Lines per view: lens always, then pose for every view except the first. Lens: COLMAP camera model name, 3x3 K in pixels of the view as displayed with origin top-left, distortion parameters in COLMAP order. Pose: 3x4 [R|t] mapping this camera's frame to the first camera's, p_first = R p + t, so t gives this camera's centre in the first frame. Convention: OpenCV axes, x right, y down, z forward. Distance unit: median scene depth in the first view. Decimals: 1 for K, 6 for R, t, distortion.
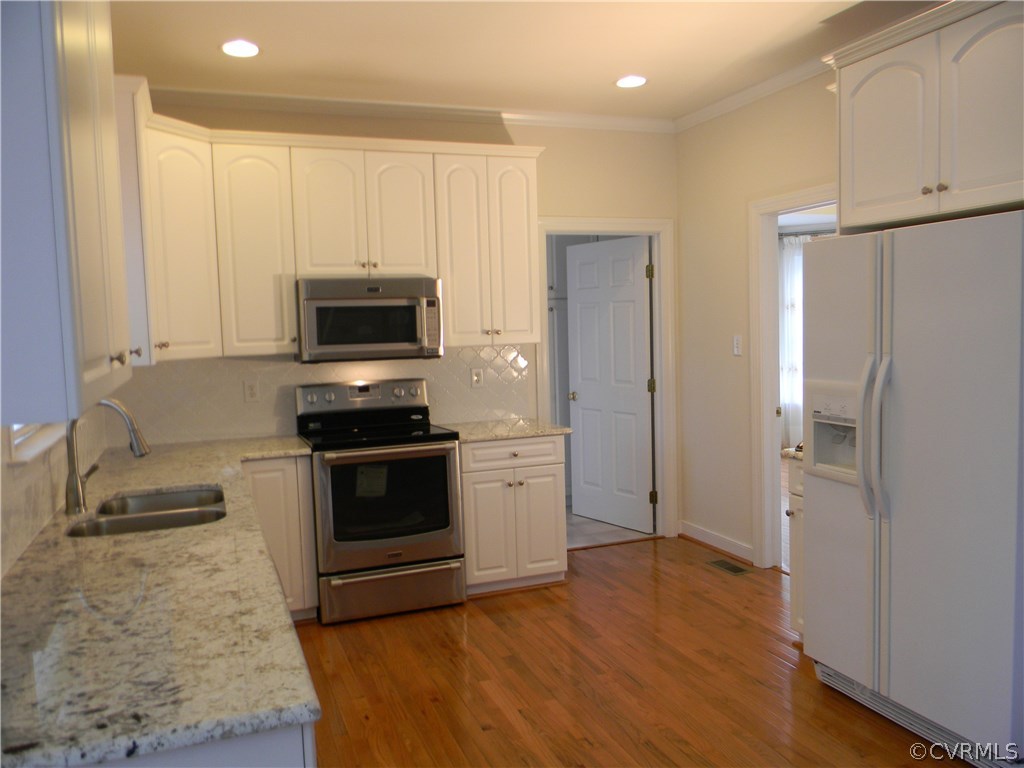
lens RADIAL K [[822.5, 0, 503.1], [0, 822.5, 384.6], [0, 0, 1]] dist [-0.000424, 0.009364]
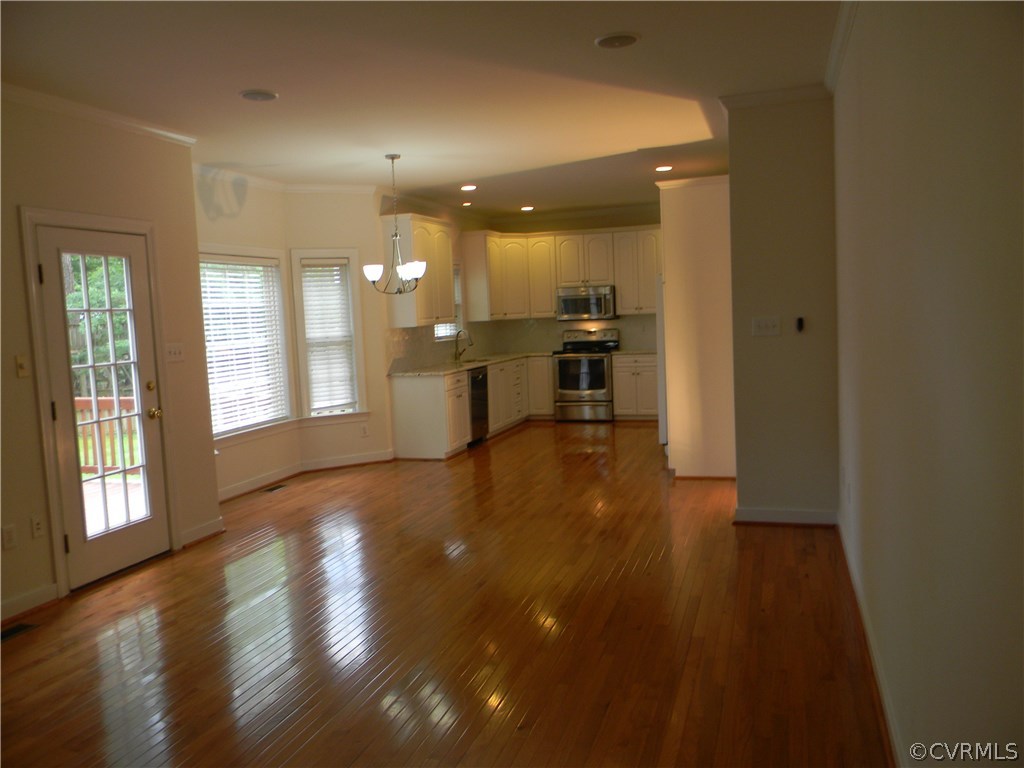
lens RADIAL K [[822.5, 0, 511.3], [0, 822.5, 383.4], [0, 0, 1]] dist [-0.000424, 0.009364]
pose [[0.780171, 0.056508, -0.623008, 1.245621], [-0.029643, 0.998133, 0.053412, 0.034827], [0.624863, -0.023203, 0.780390, -1.087245]]
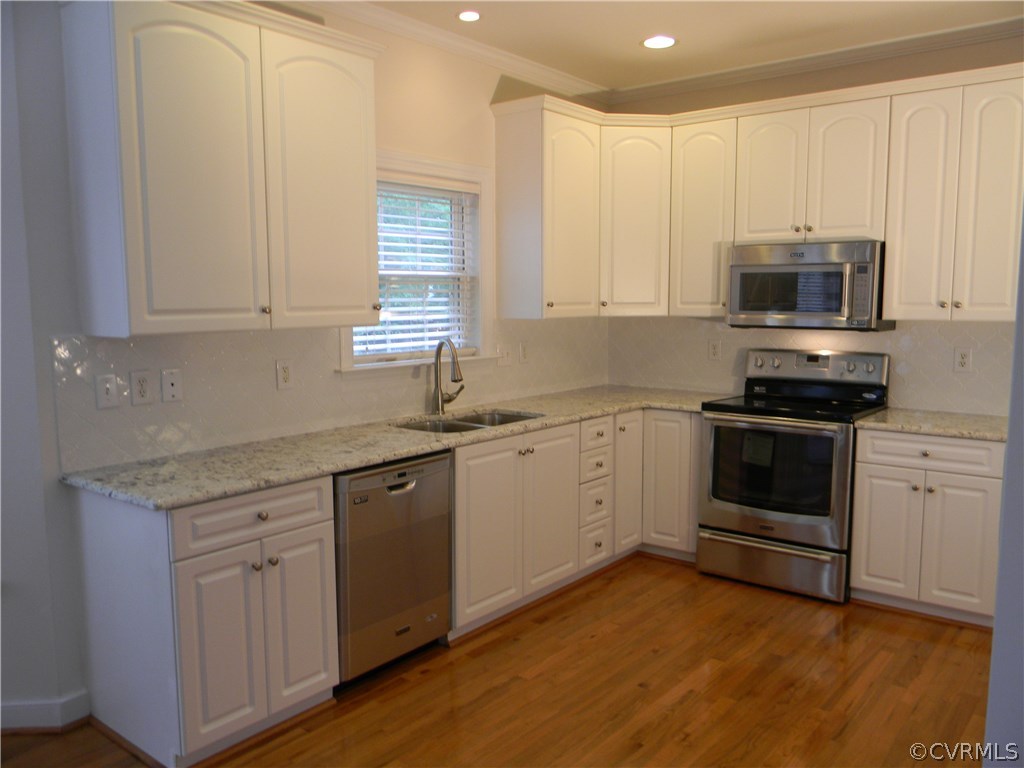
lens RADIAL K [[822.5, 0, 503.1], [0, 822.5, 388.1], [0, 0, 1]] dist [-0.000424, 0.009364]
pose [[0.506288, 0.126412, -0.853049, 0.514726], [-0.076223, 0.991886, 0.101747, -0.033627], [0.858989, 0.013509, 0.511816, 0.218582]]
